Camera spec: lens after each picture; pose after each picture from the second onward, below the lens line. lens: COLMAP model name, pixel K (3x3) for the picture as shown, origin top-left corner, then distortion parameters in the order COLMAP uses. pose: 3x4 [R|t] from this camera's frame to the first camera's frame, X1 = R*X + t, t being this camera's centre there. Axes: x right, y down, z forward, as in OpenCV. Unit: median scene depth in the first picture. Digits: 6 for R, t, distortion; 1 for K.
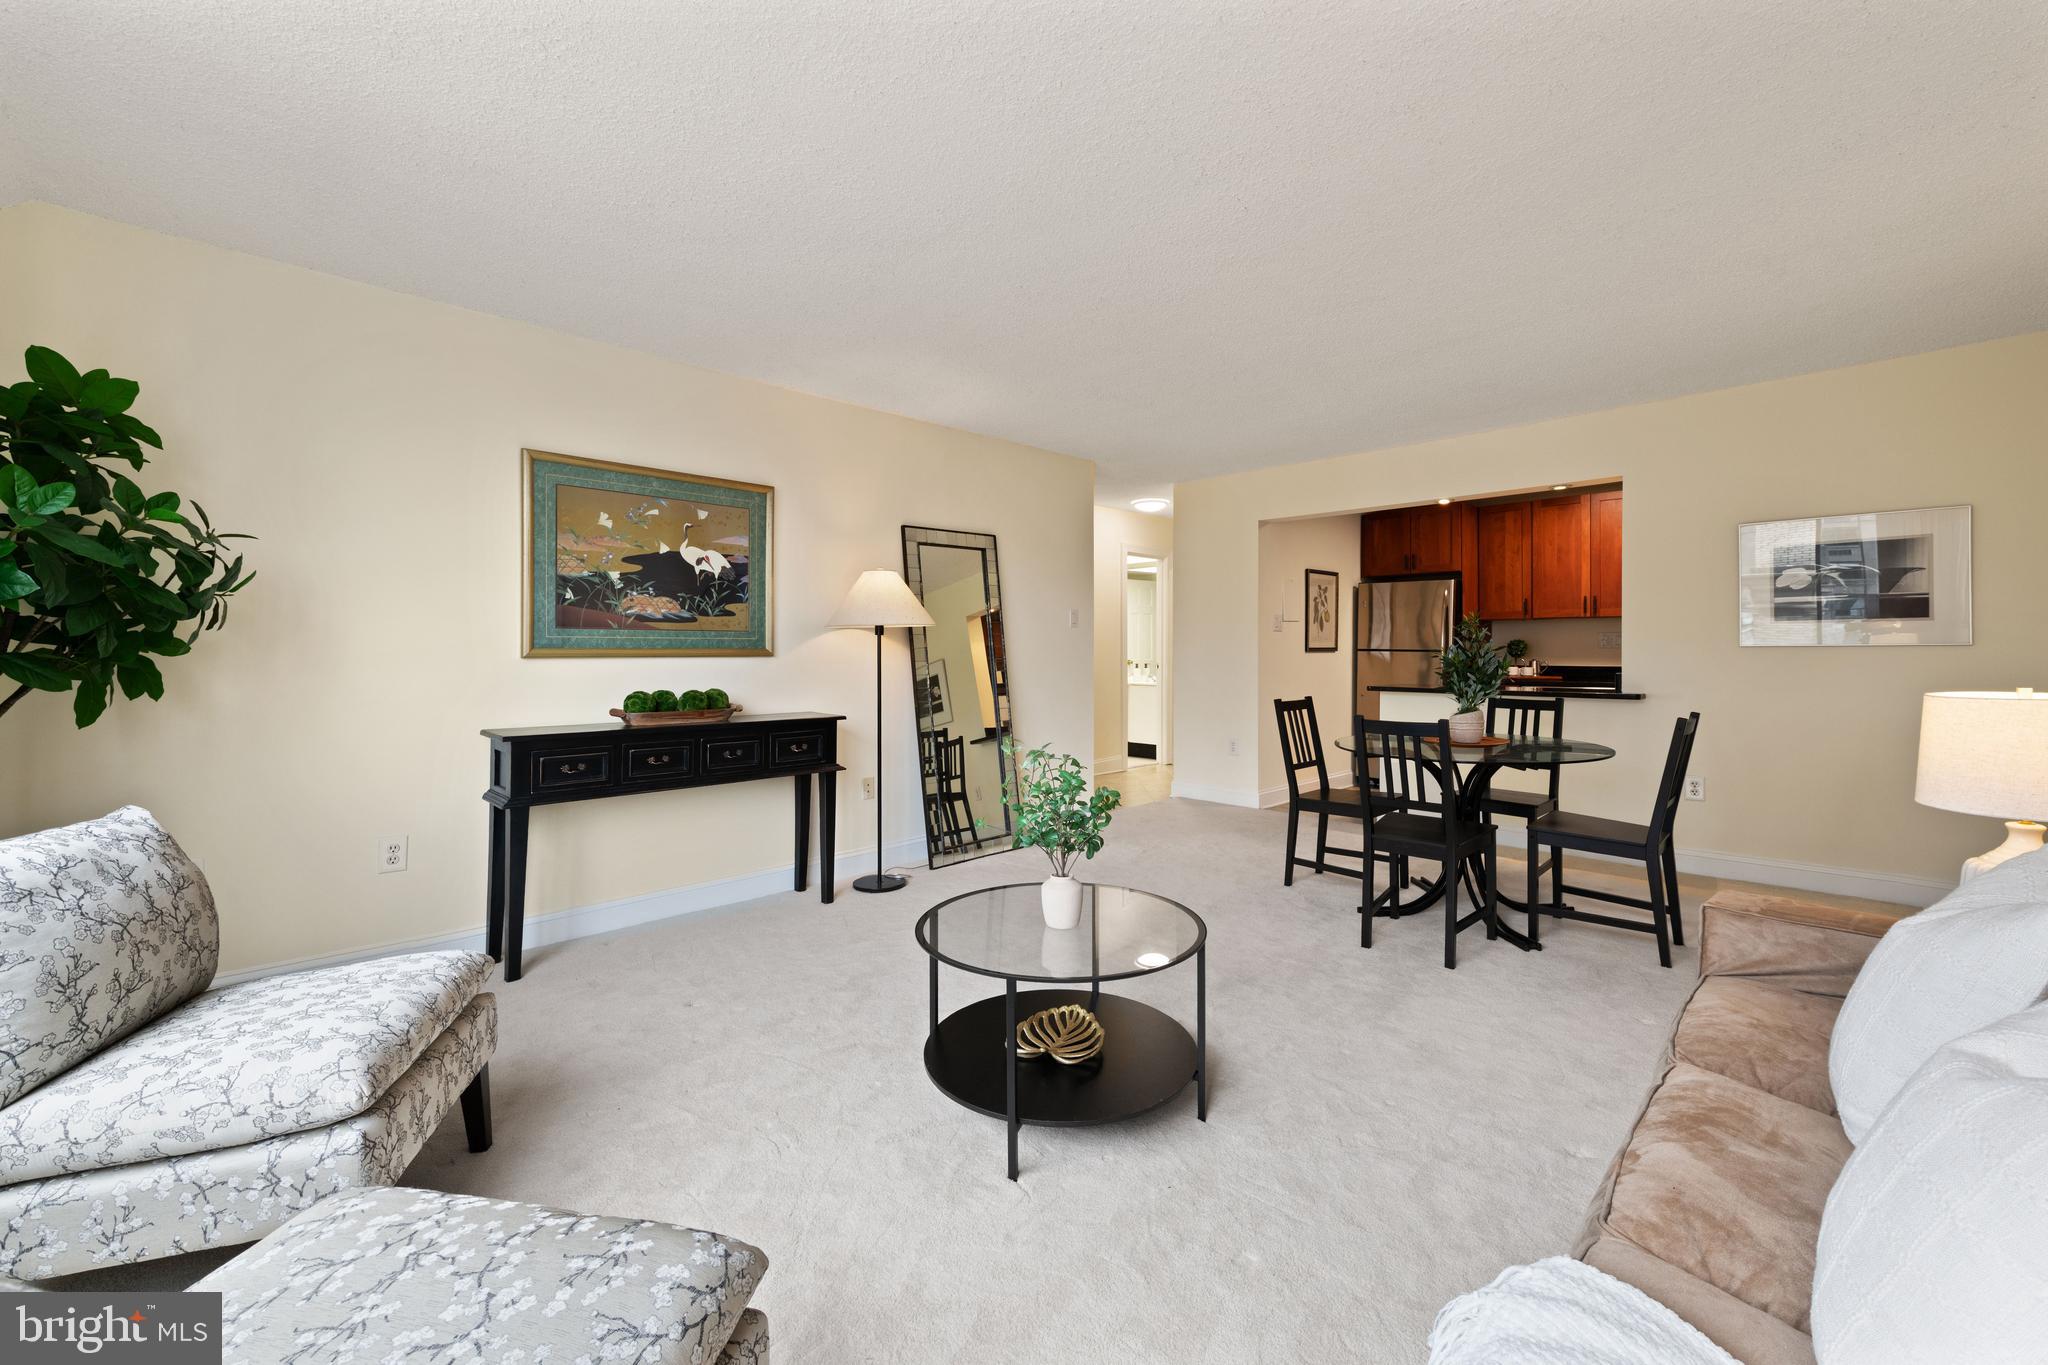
lens RADIAL K [[829.1, 0, 1022.4], [0, 829.1, 646.5], [0, 0, 1]] dist [-0.002172, 0.000070]
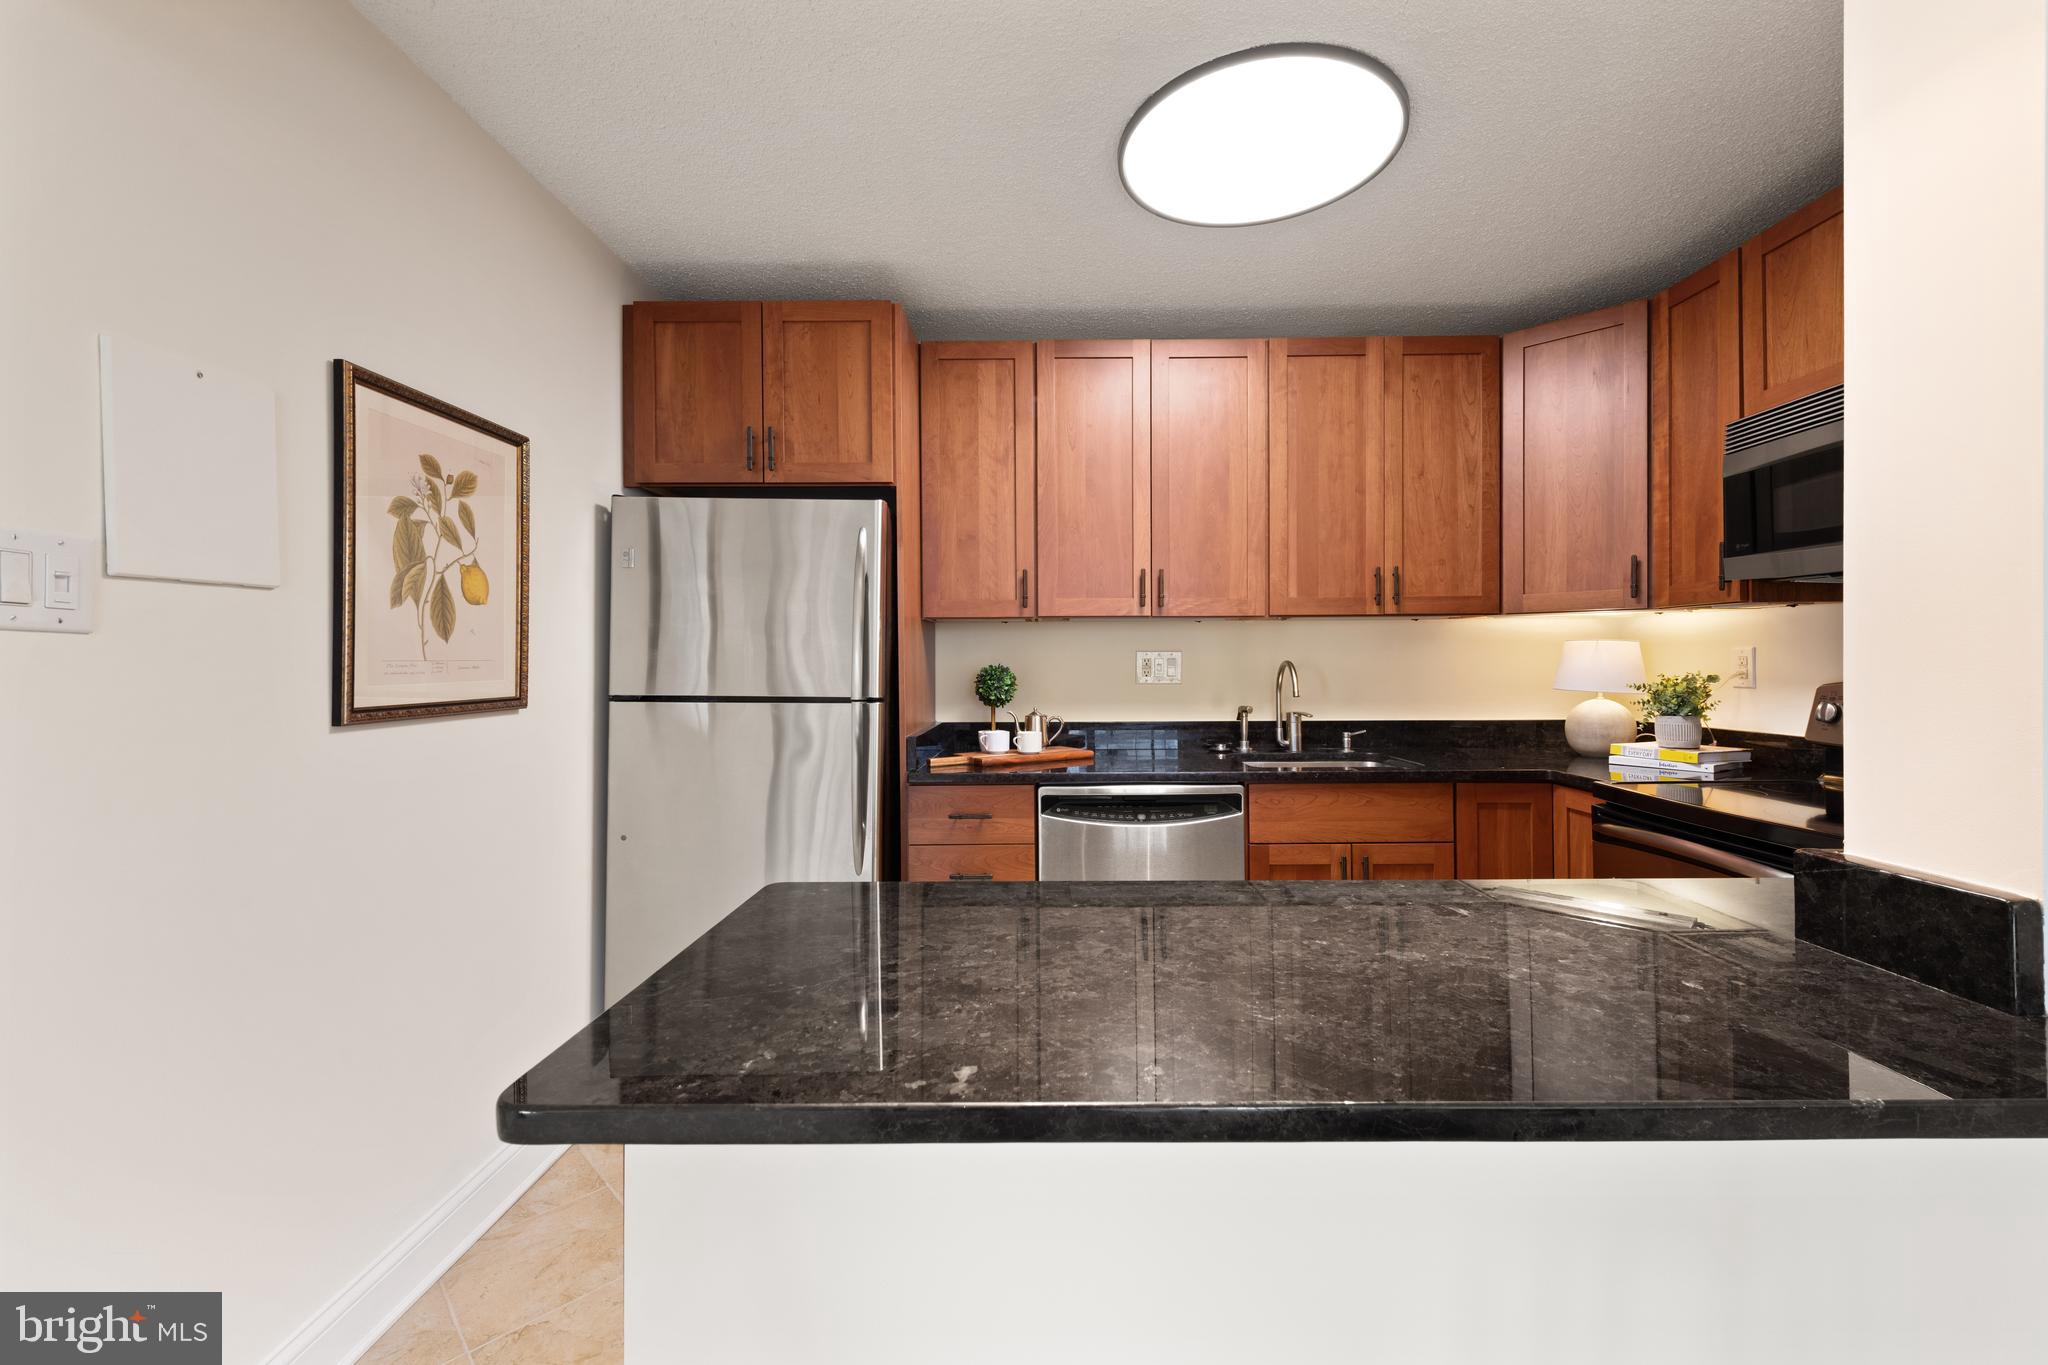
lens RADIAL K [[829.7, 0, 1035.4], [0, 829.7, 678.5], [0, 0, 1]] dist [0.012030, -0.003712]
pose [[0.705168, -0.014836, 0.708885, 0.314576], [0.002897, 0.999833, 0.018043, -0.010212], [-0.709034, -0.010670, 0.705094, 0.705890]]
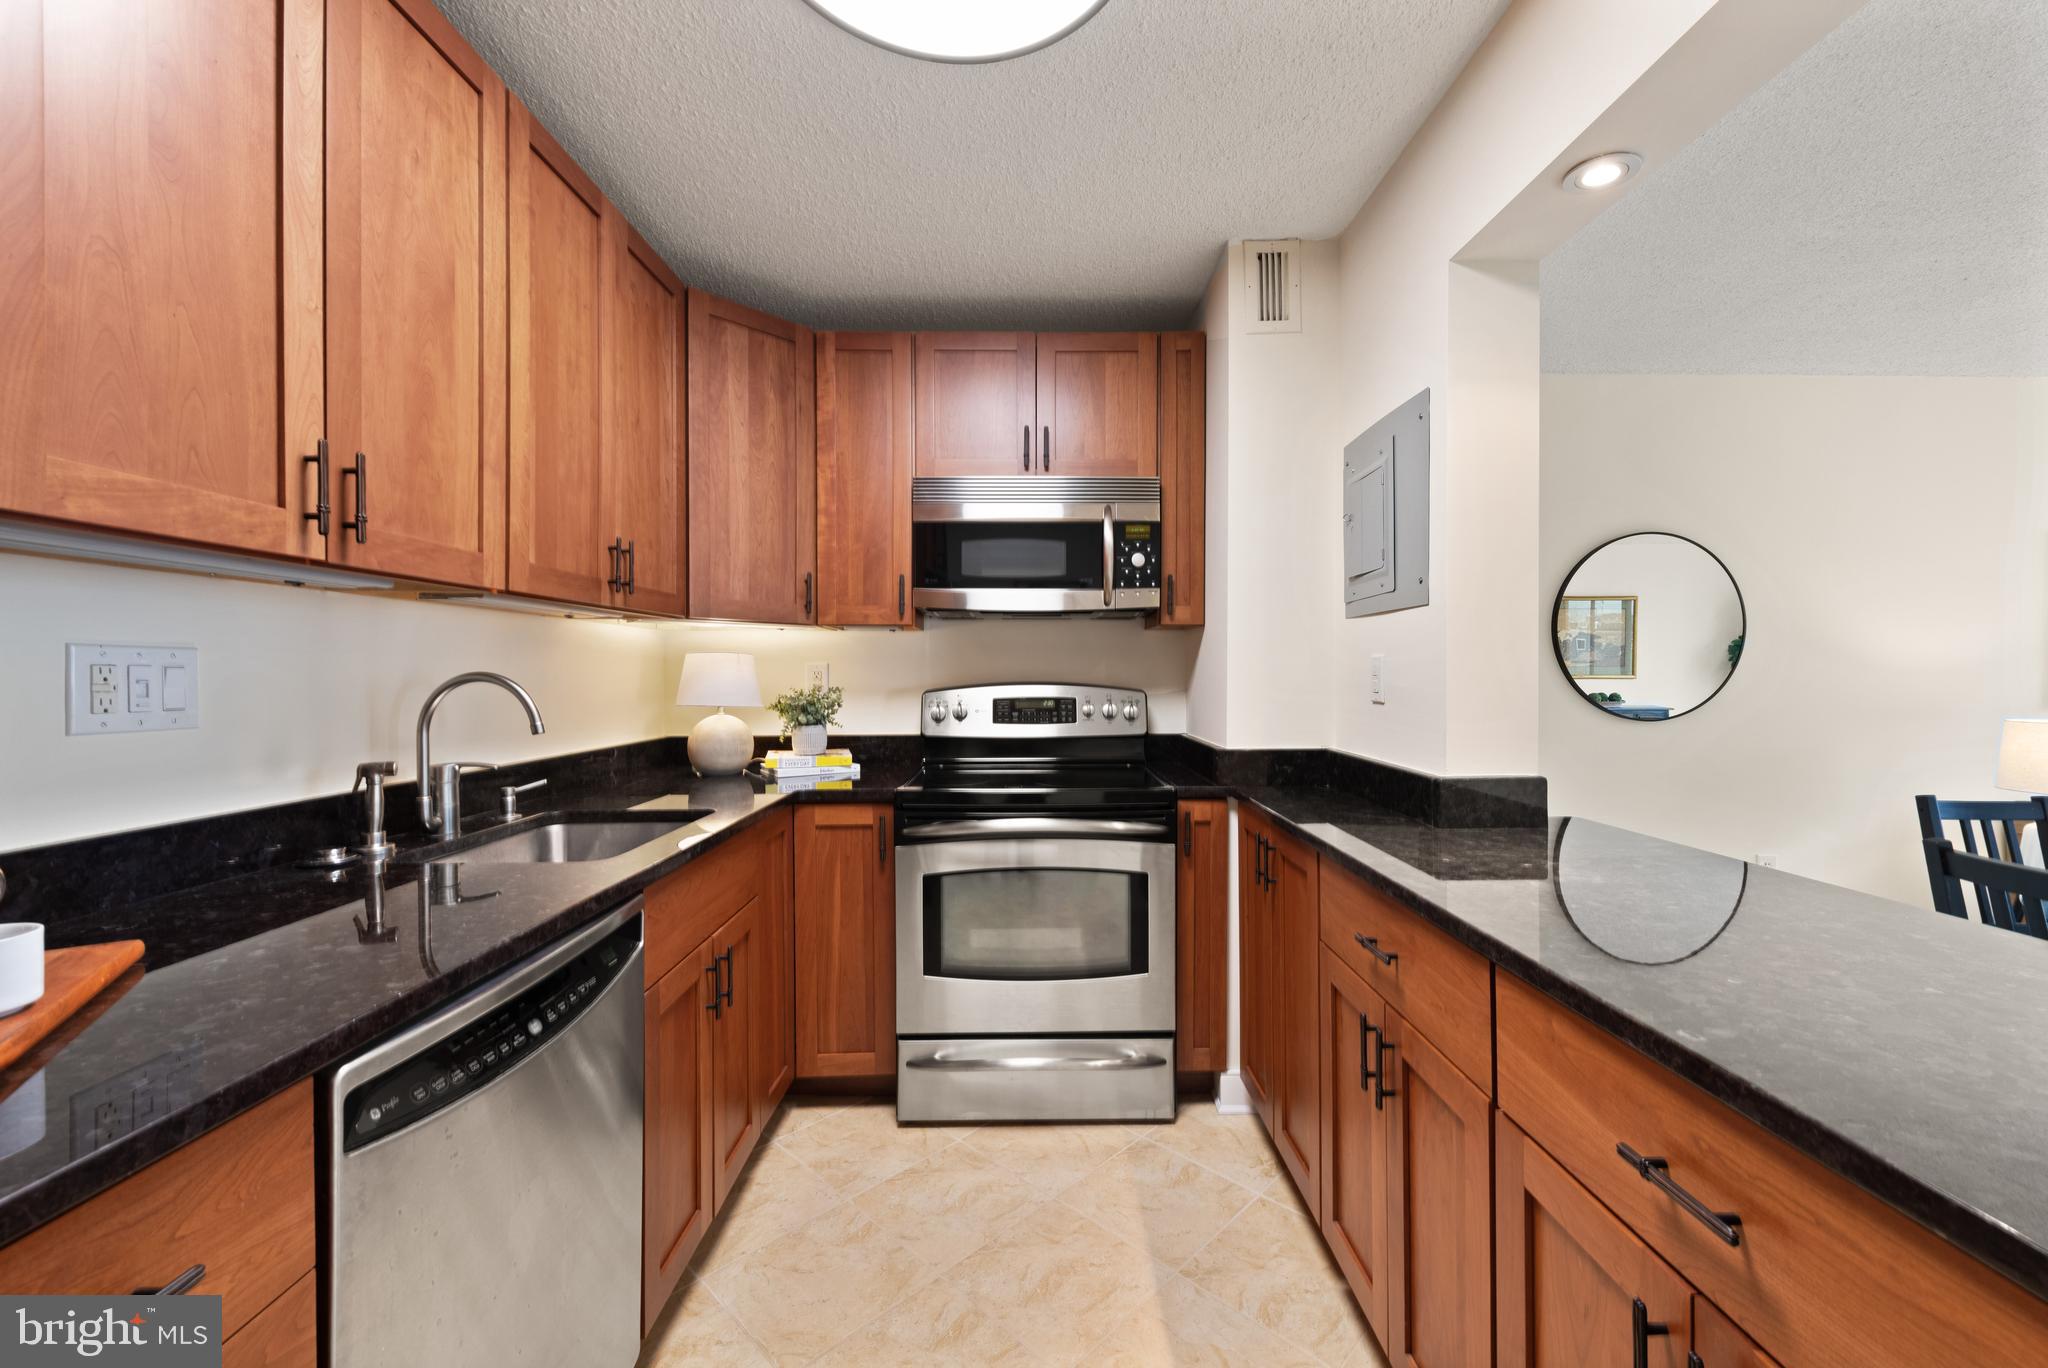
lens RADIAL K [[829.7, 0, 1023.7], [0, 829.7, 680.4], [0, 0, 1]] dist [0.012030, -0.003712]
pose [[-0.714494, -0.001909, 0.699639, 0.436190], [0.002077, 0.999986, 0.004850, -0.009554], [-0.699639, 0.004918, -0.714480, 1.000914]]
